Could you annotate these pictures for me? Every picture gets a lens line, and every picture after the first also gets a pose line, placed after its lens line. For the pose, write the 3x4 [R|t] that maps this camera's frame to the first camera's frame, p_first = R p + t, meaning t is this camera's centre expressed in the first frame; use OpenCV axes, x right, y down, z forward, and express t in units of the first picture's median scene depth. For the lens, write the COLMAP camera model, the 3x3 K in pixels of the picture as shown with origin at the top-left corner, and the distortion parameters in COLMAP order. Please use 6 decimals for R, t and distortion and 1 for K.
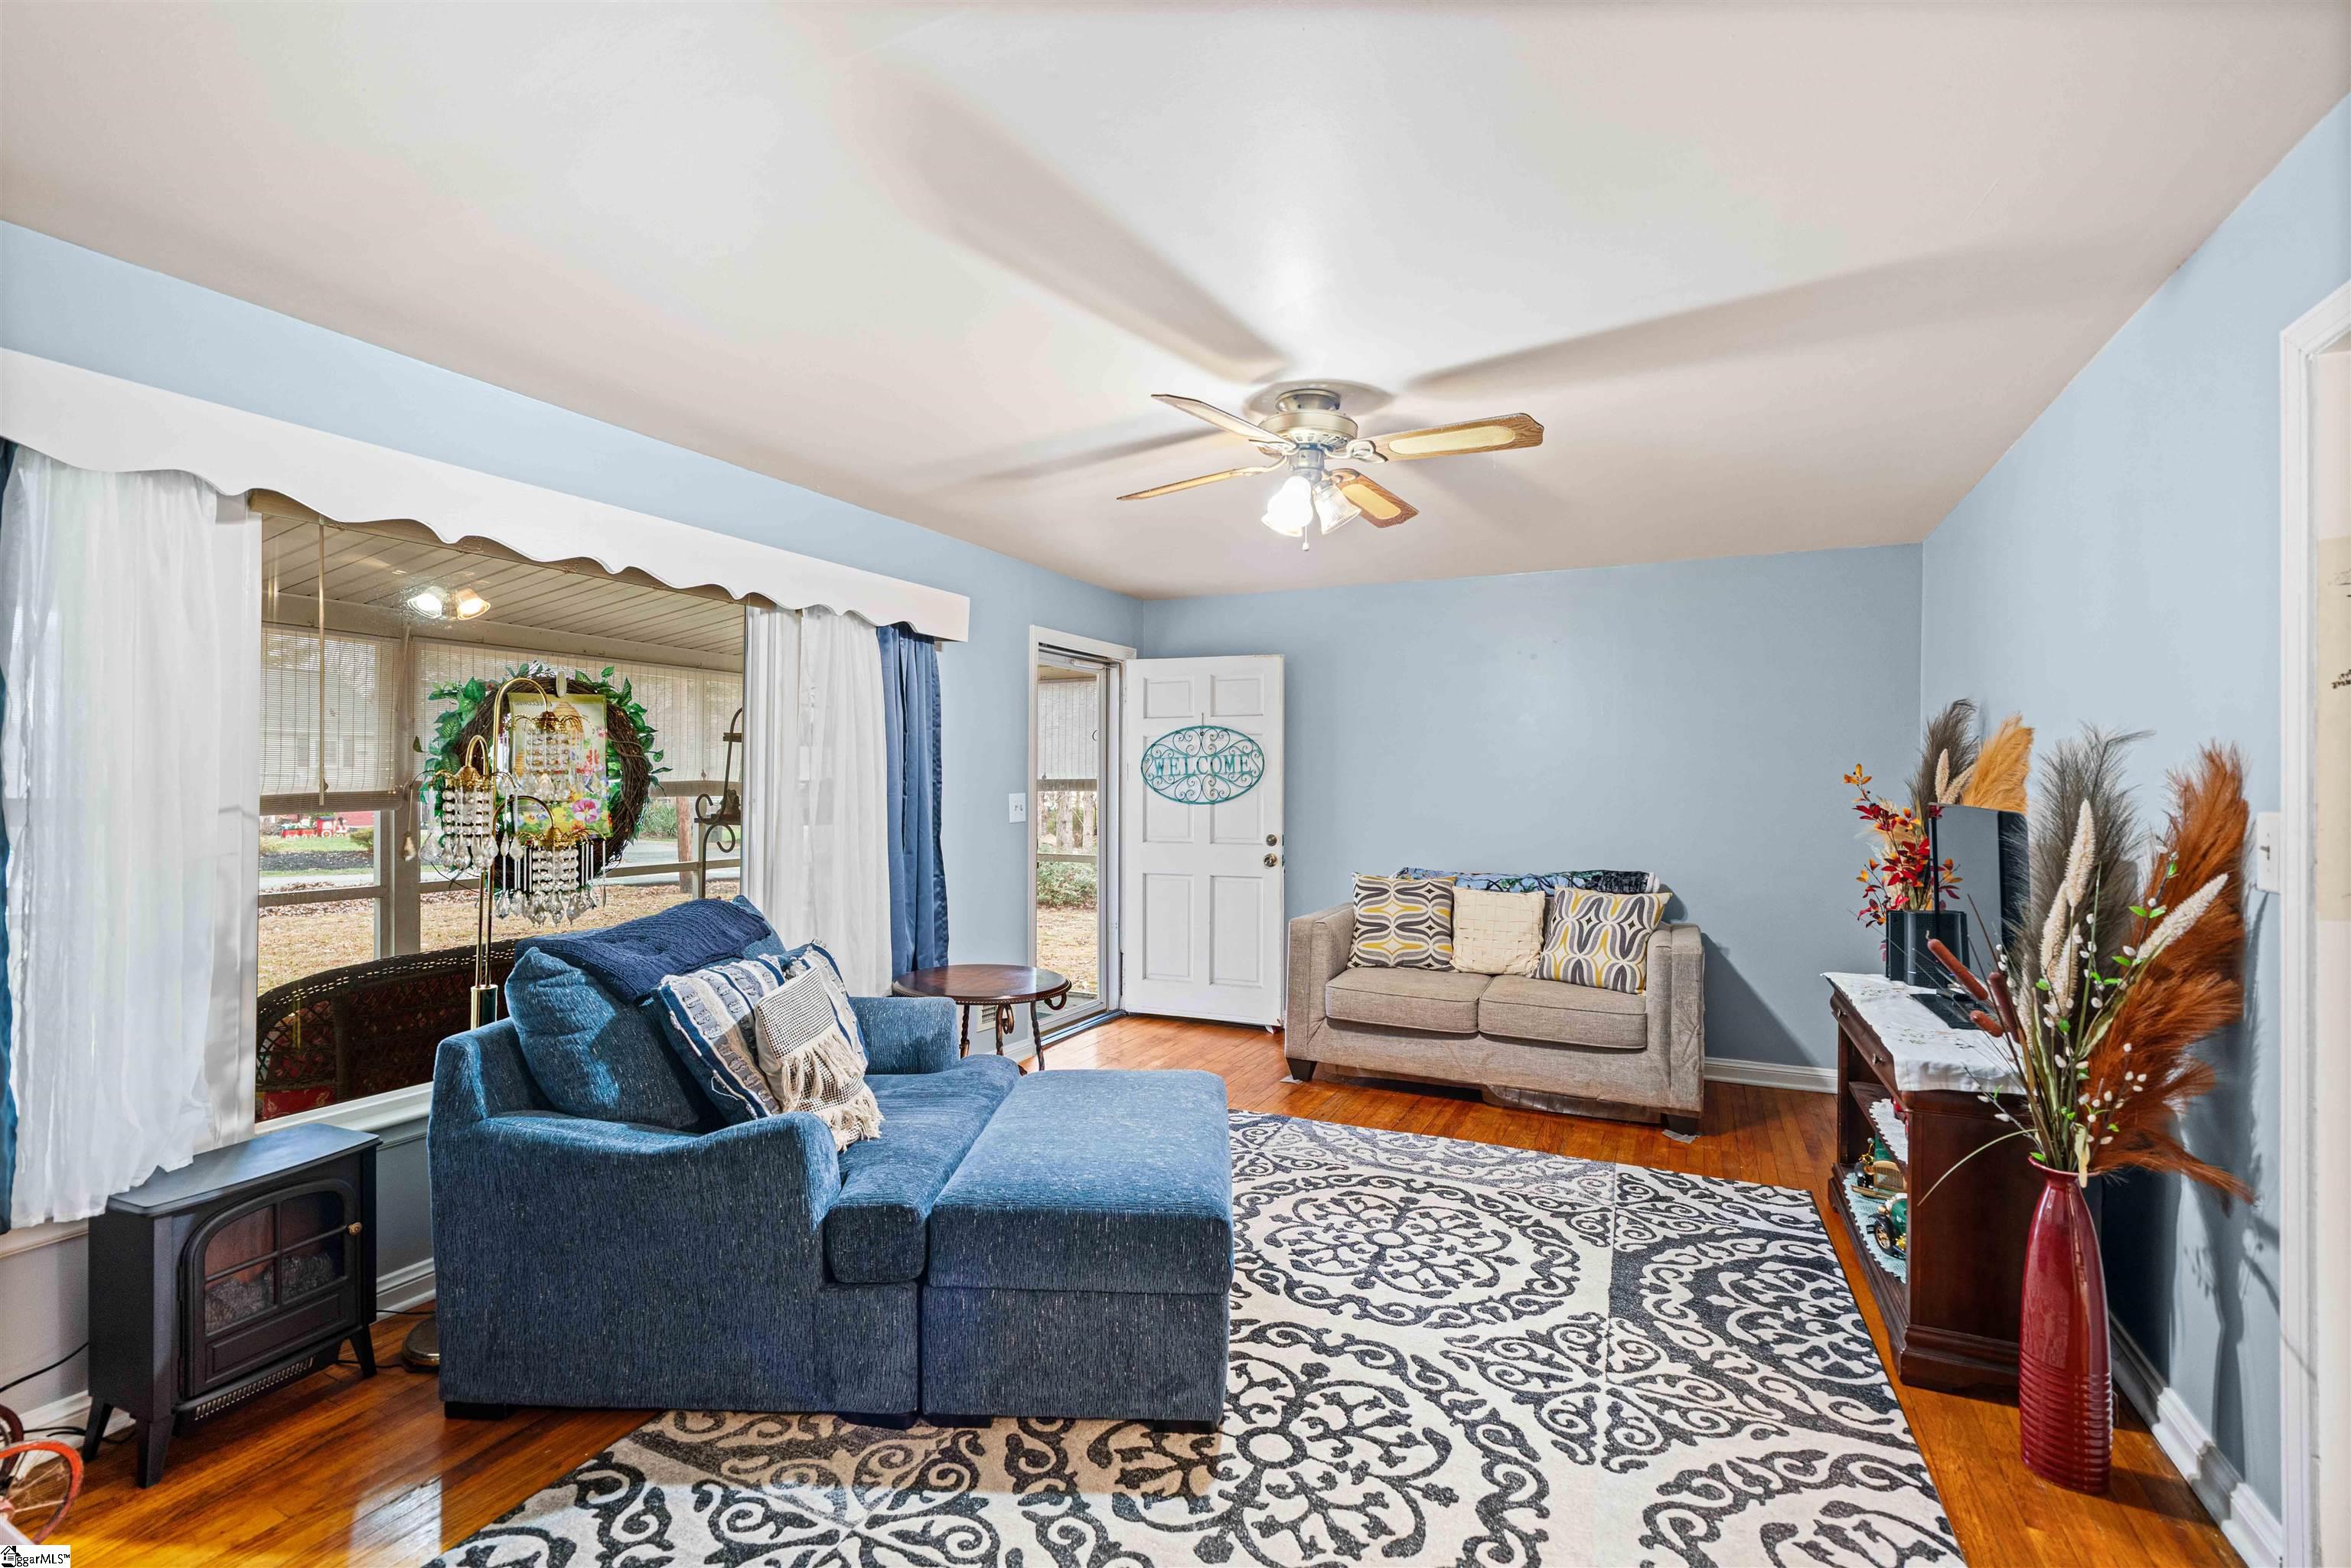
lens RADIAL K [[1056.7, 0, 1175.5], [0, 1056.7, 784.0], [0, 0, 1]] dist [-0.005256, 0.000165]
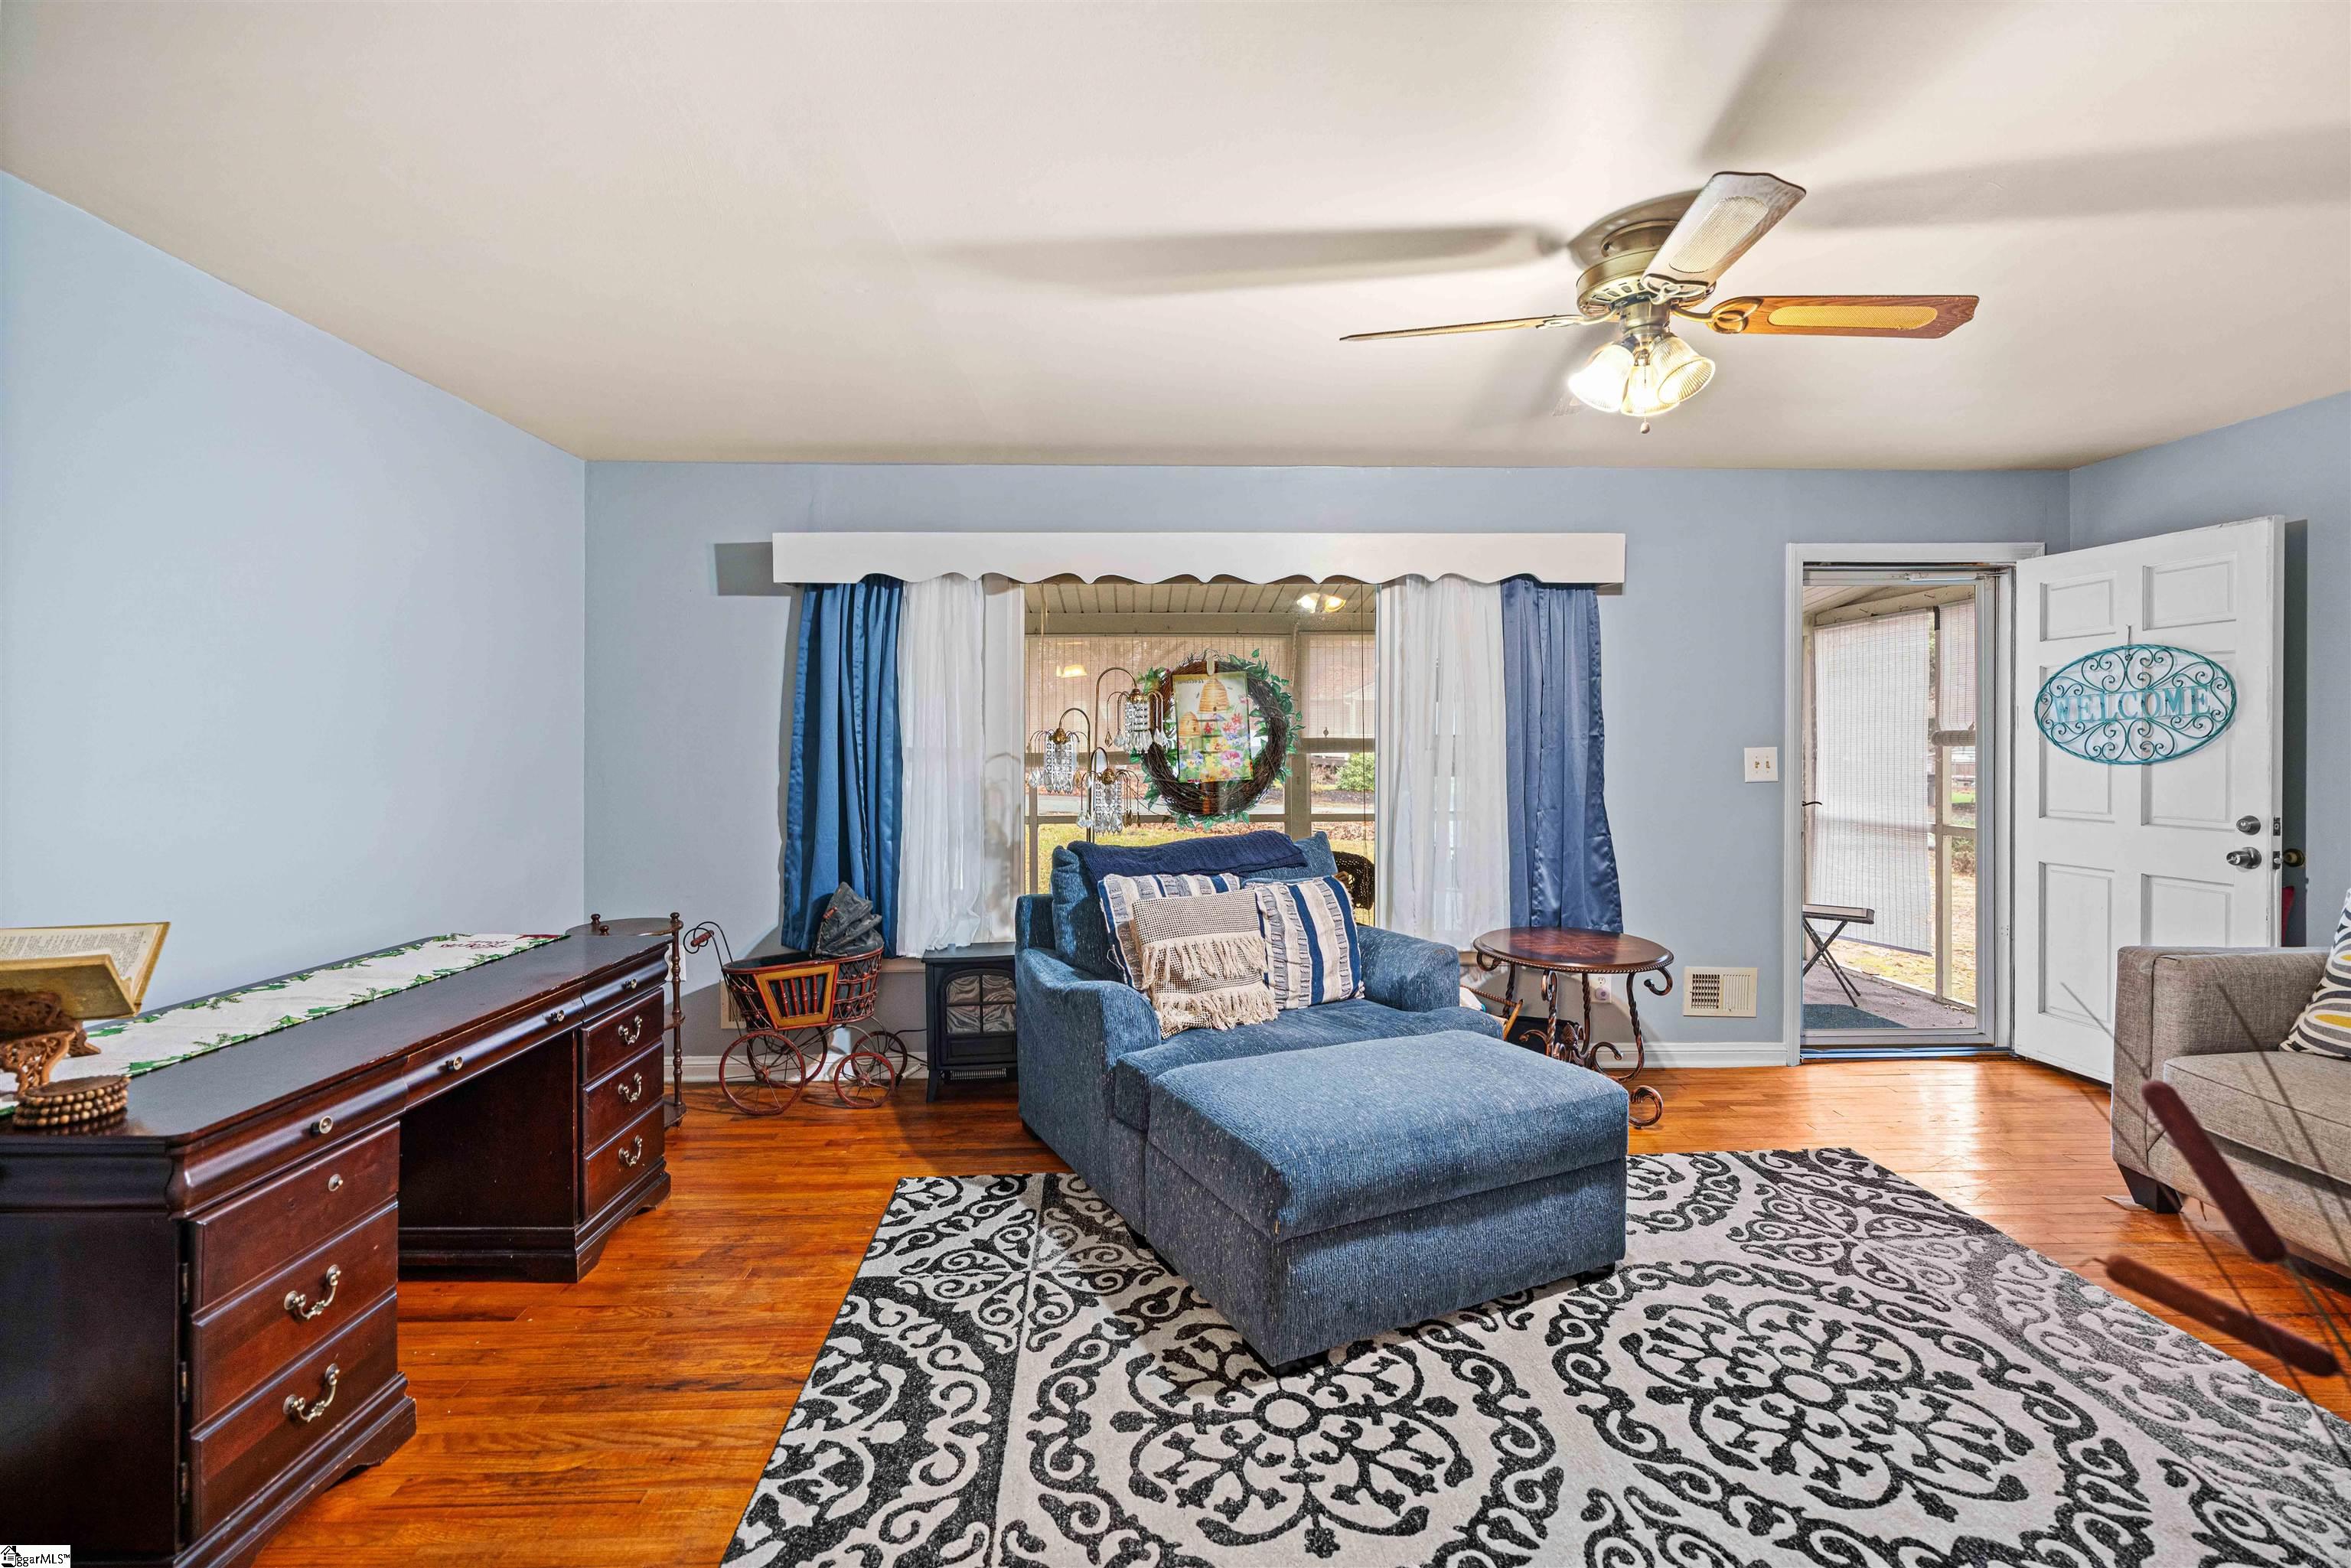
lens RADIAL K [[1067.6, 0, 1170.8], [0, 1067.6, 750.2], [0, 0, 1]] dist [-0.000685, 0.000989]
pose [[0.470167, 0.003070, -0.882572, 0.646492], [0.005247, 0.999967, 0.006273, 0.005758], [0.882562, -0.007581, 0.470135, 0.316225]]
